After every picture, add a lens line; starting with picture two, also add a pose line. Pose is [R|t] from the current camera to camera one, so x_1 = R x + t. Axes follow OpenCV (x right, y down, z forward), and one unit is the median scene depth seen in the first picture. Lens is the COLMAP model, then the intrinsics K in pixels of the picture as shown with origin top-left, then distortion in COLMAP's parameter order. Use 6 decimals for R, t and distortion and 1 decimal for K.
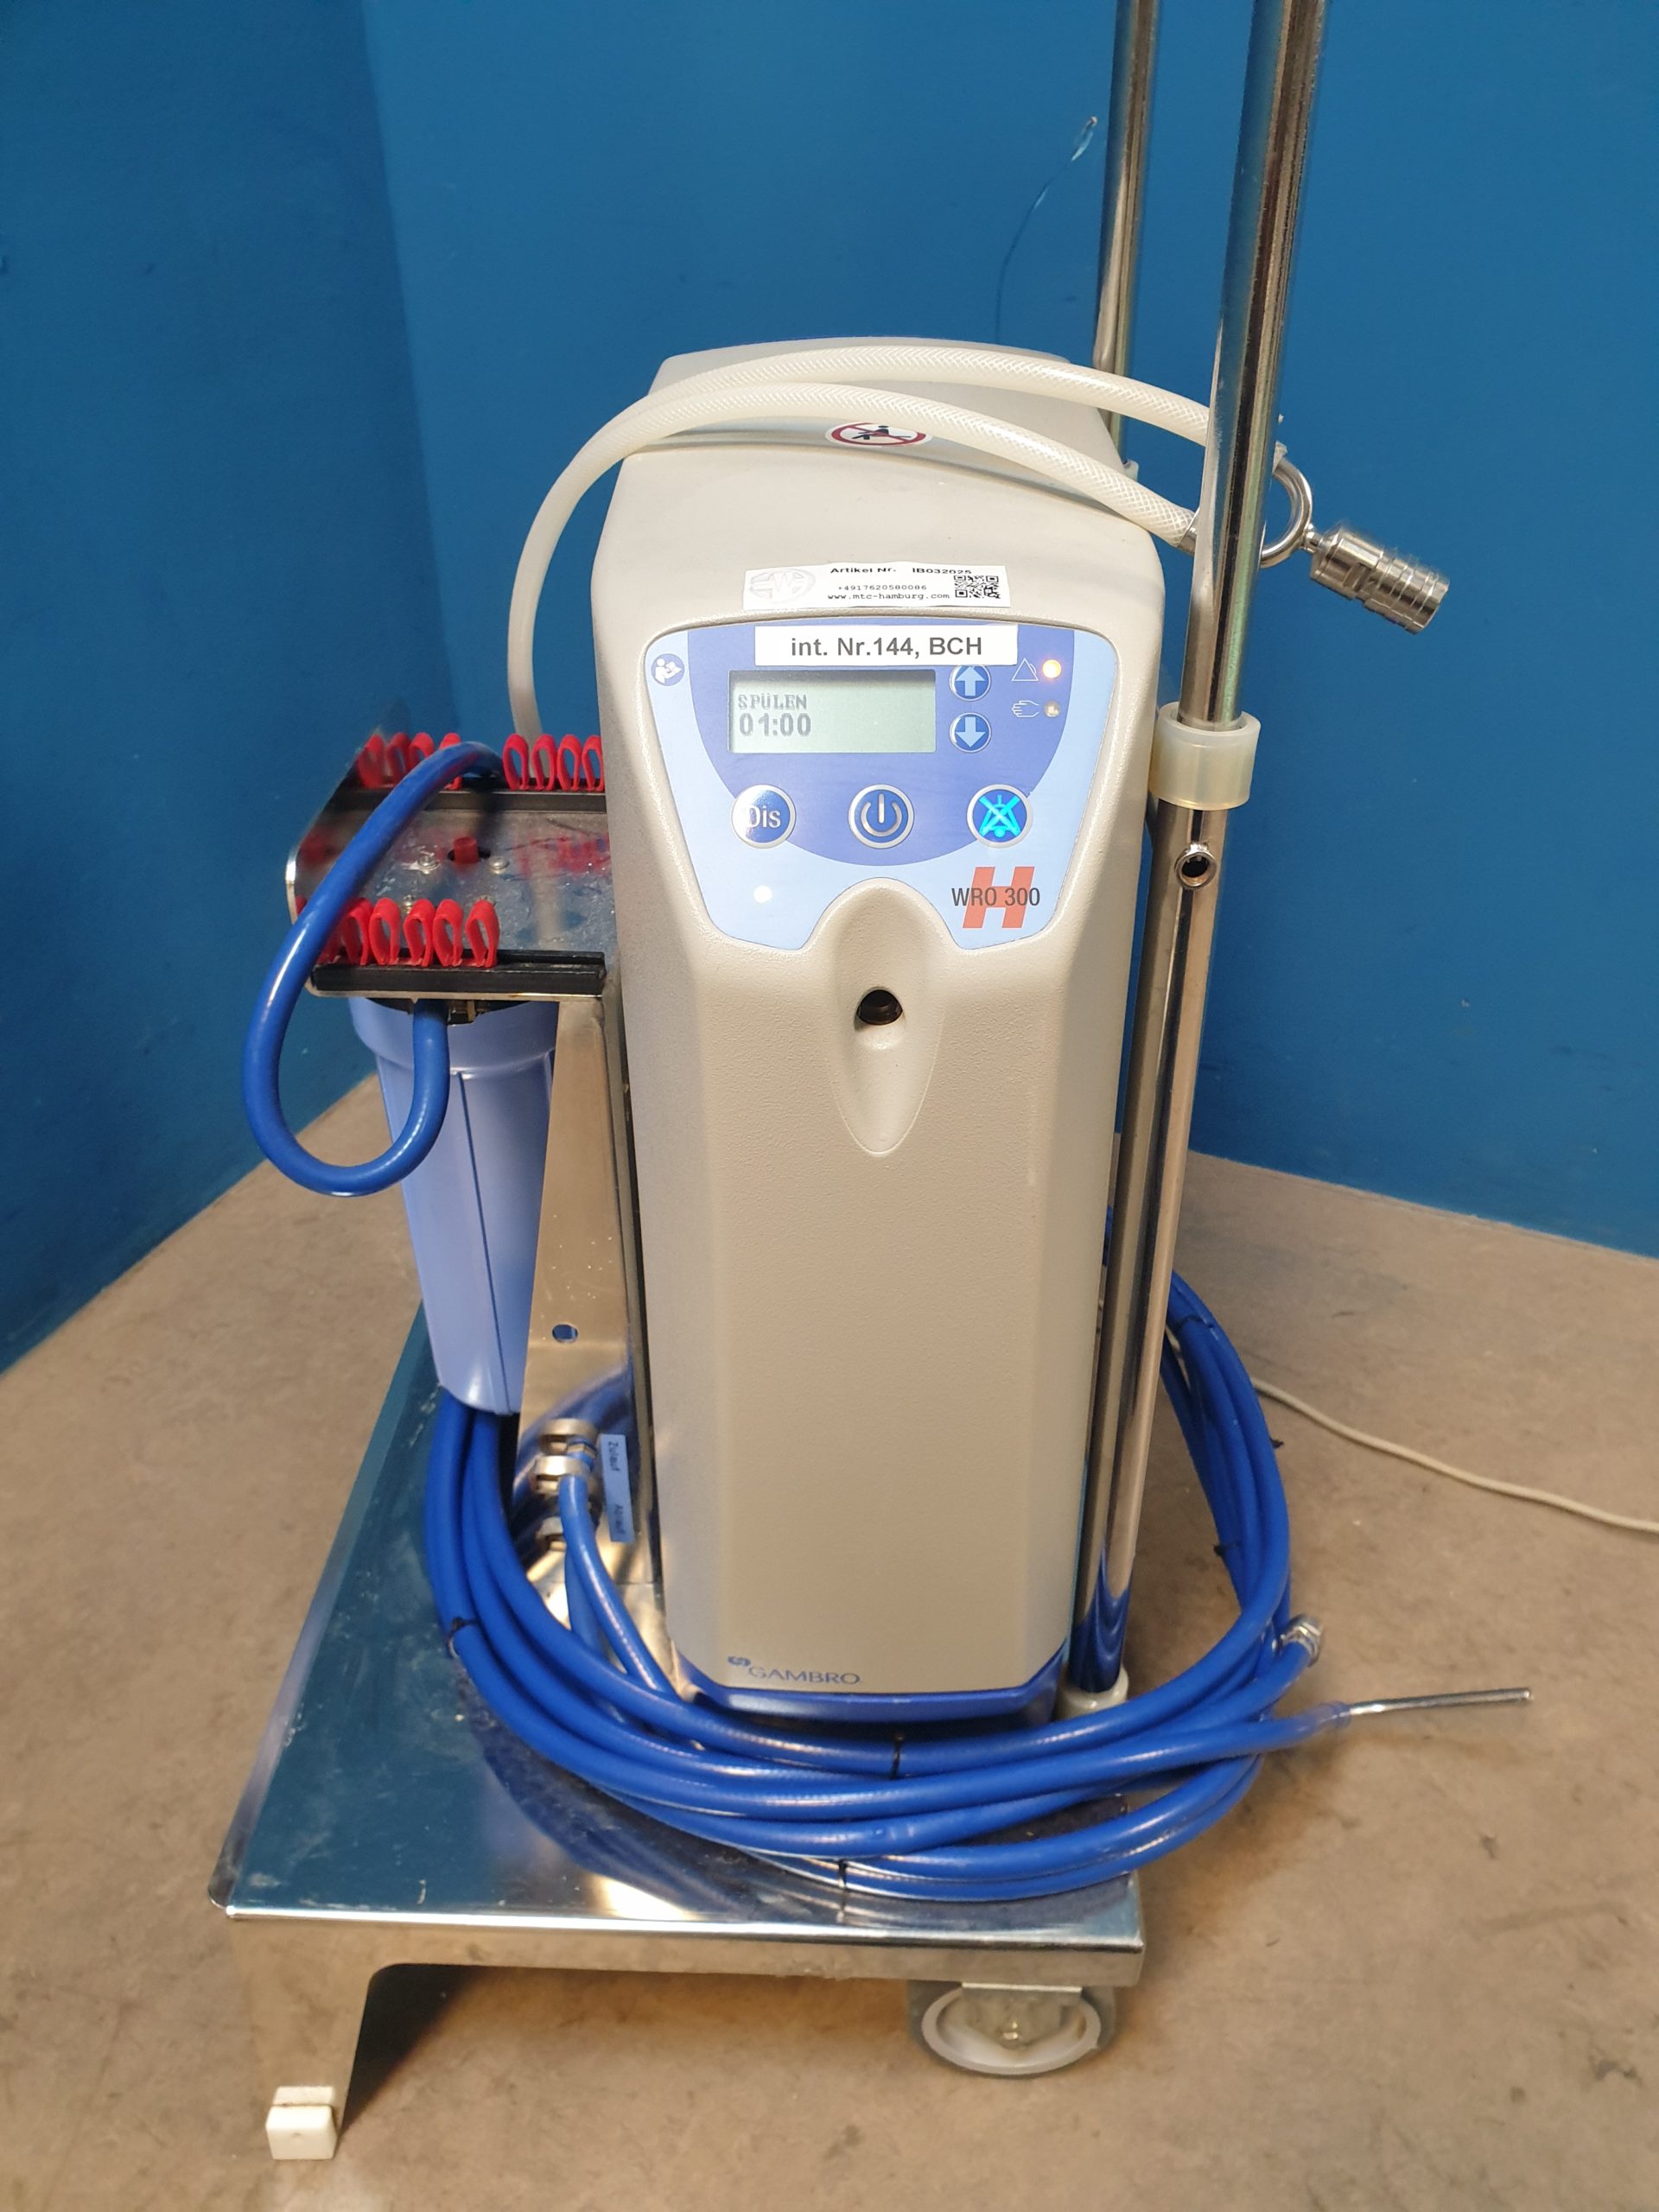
lens RADIAL K [[1756.3, 0, 846.6], [0, 1756.3, 1133.4], [0, 0, 1]] dist [-0.028223, 0.059947]
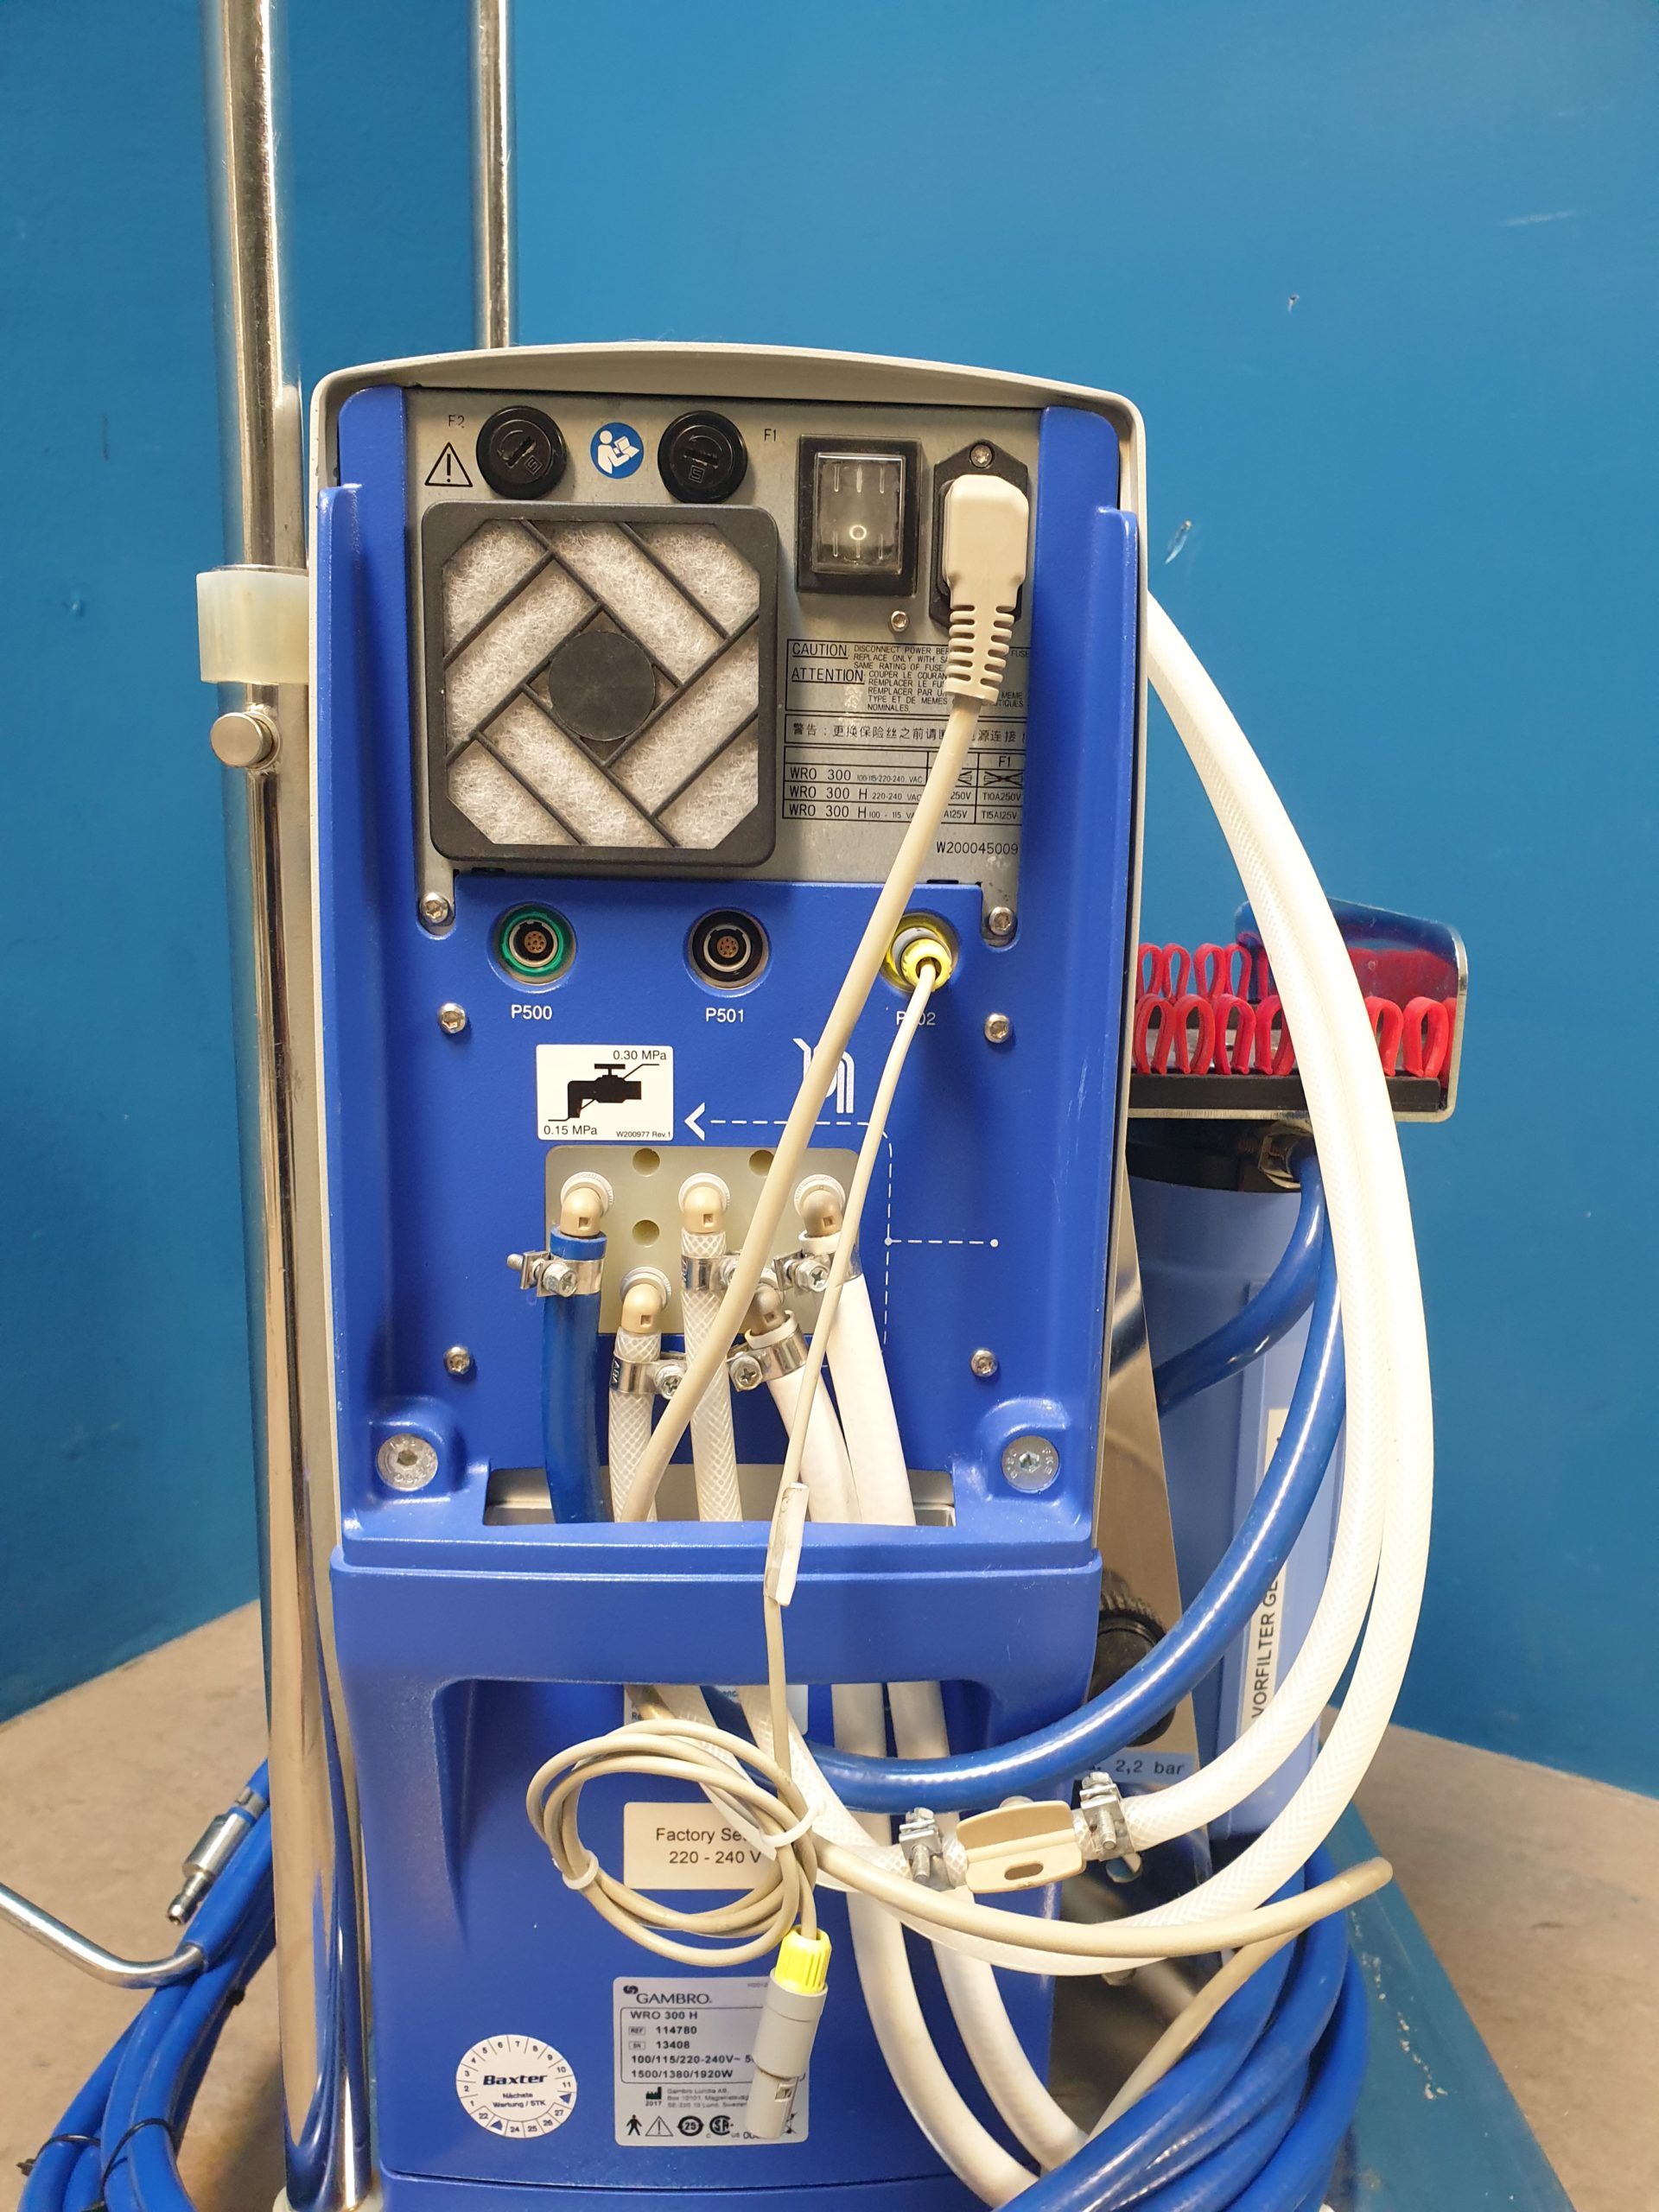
lens RADIAL K [[1756.3, 0, 829.3], [0, 1756.3, 1141.4], [0, 0, 1]] dist [-0.028223, 0.059947]
pose [[0.992044, 0.043673, -0.118069, 0.081405], [-0.086056, 0.919800, -0.382834, 0.141295], [0.091881, 0.389949, 0.916241, 0.248282]]
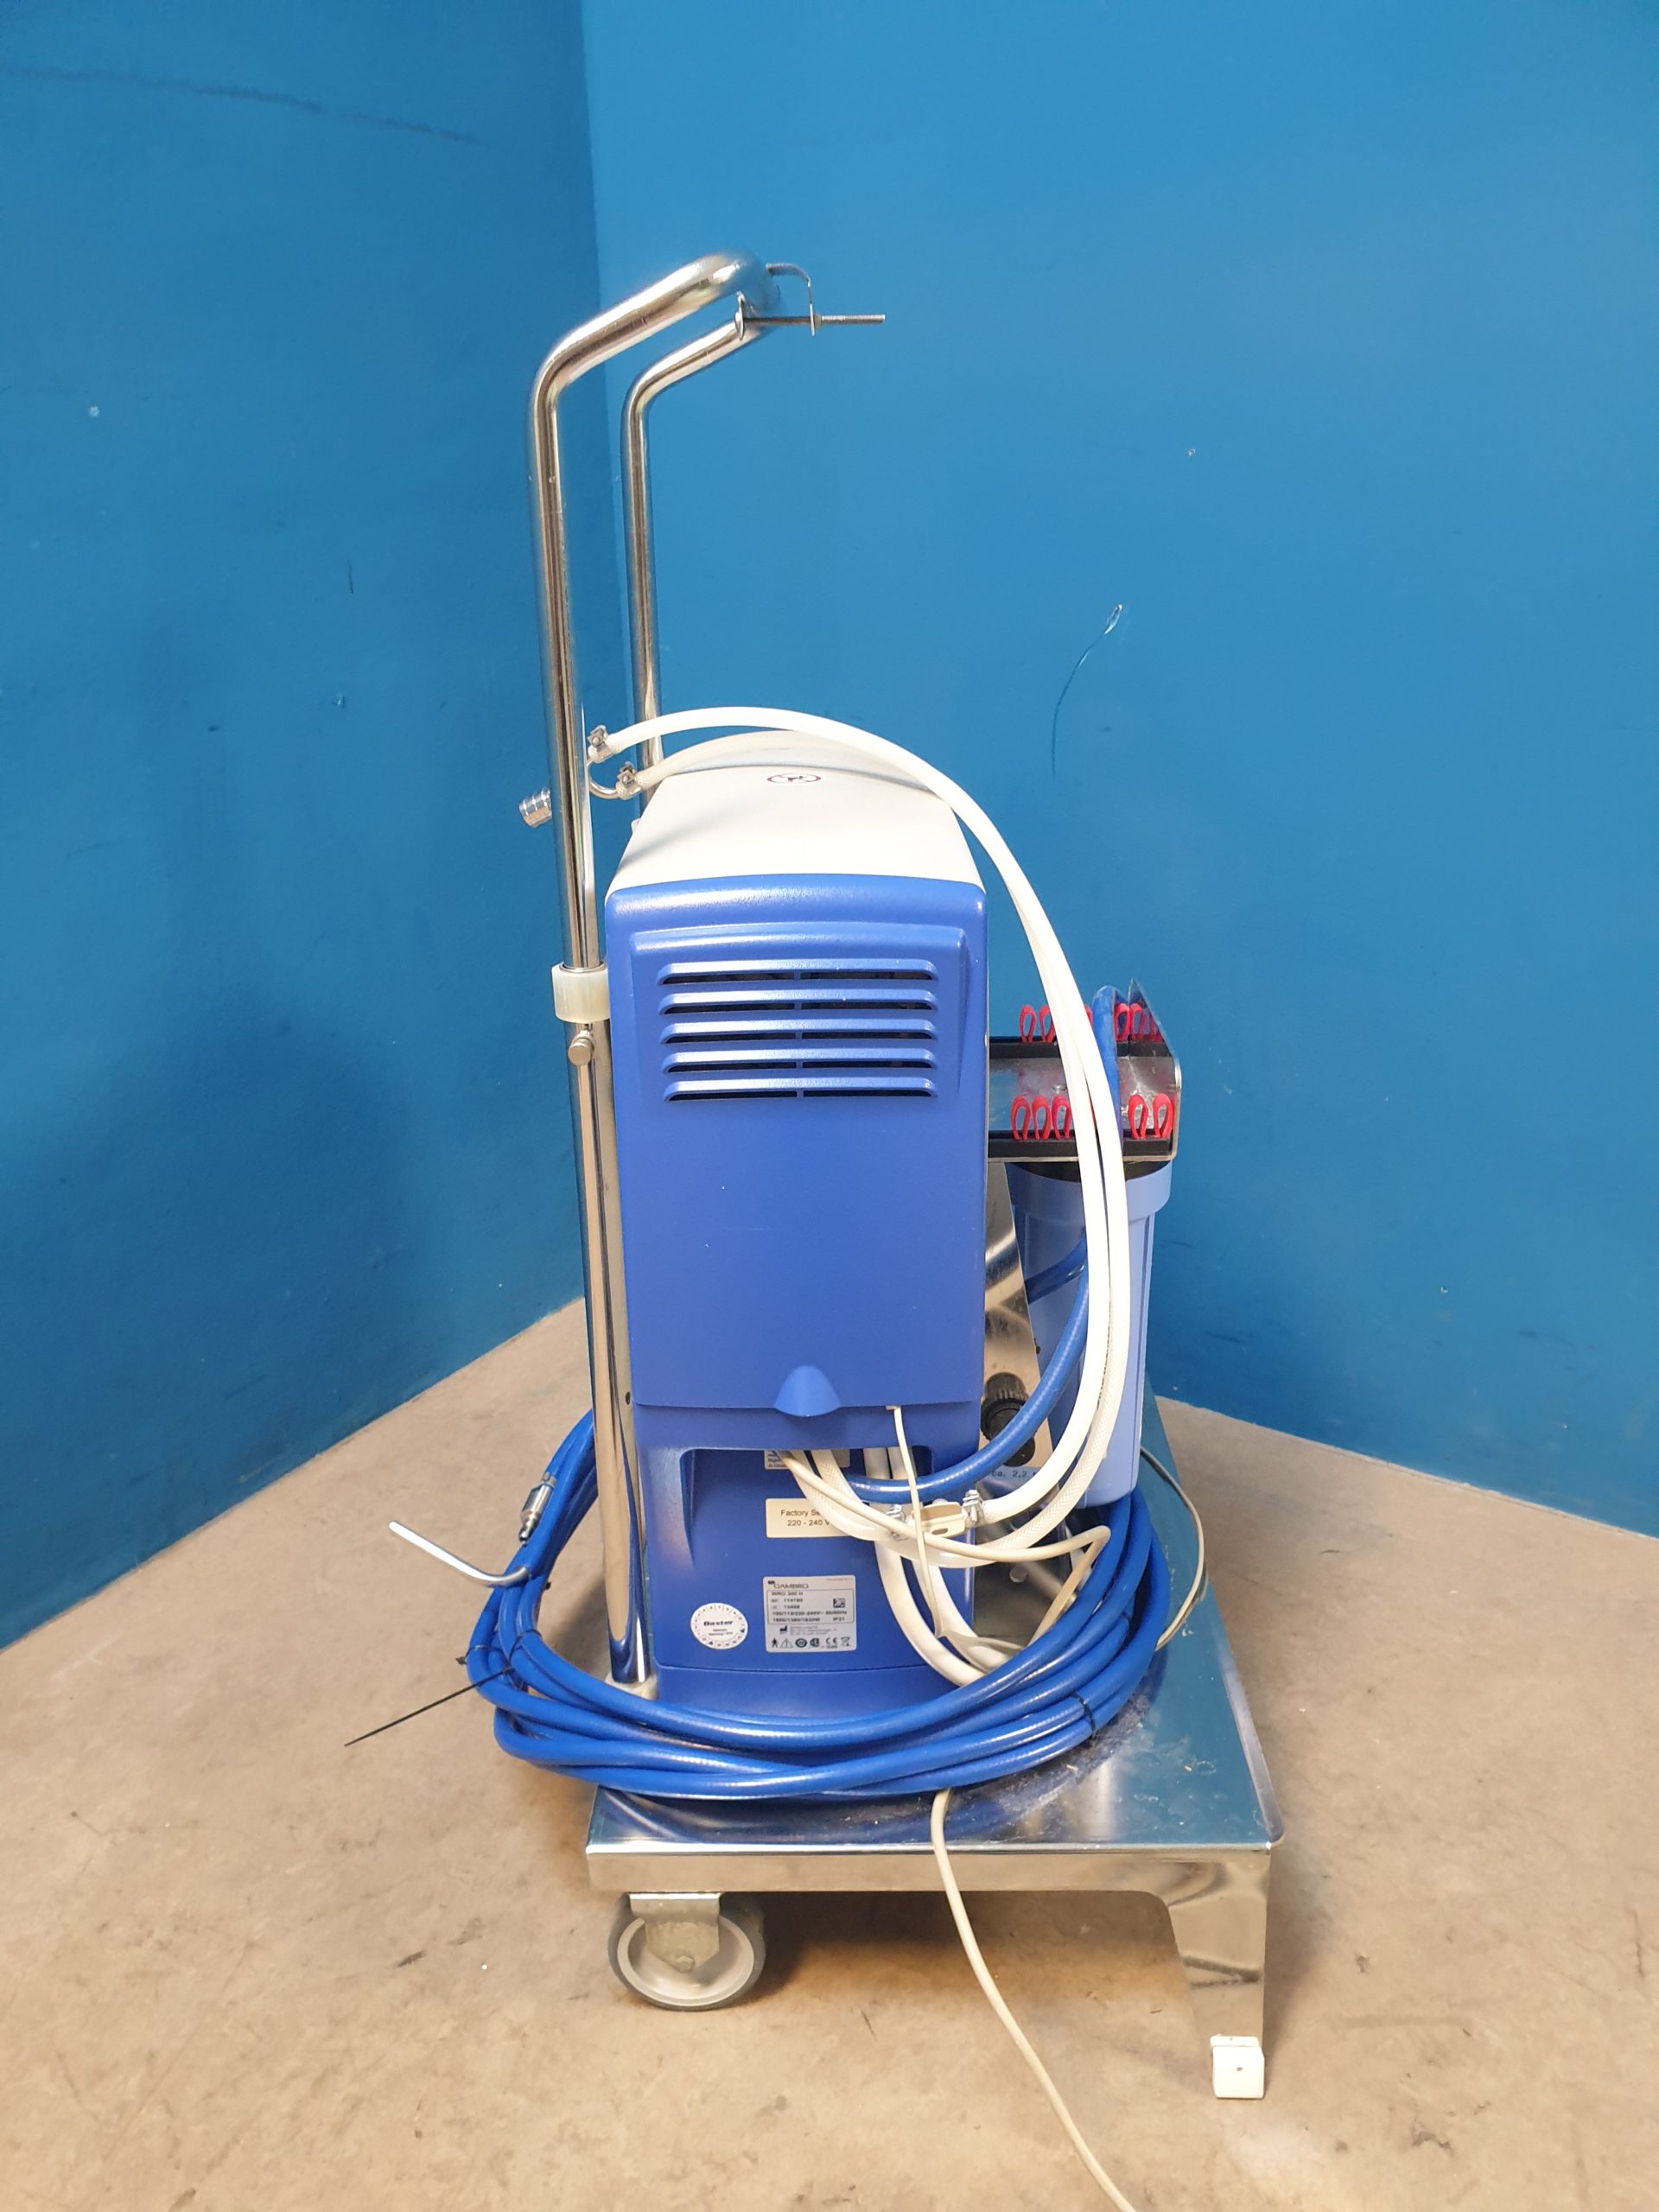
lens RADIAL K [[1756.3, 0, 829.6], [0, 1756.3, 1131.9], [0, 0, 1]] dist [-0.028223, 0.059947]
pose [[0.986898, 0.043844, -0.155272, 0.164788], [-0.075916, 0.975370, -0.207101, 0.127903], [0.142367, 0.216176, 0.965919, -0.283425]]
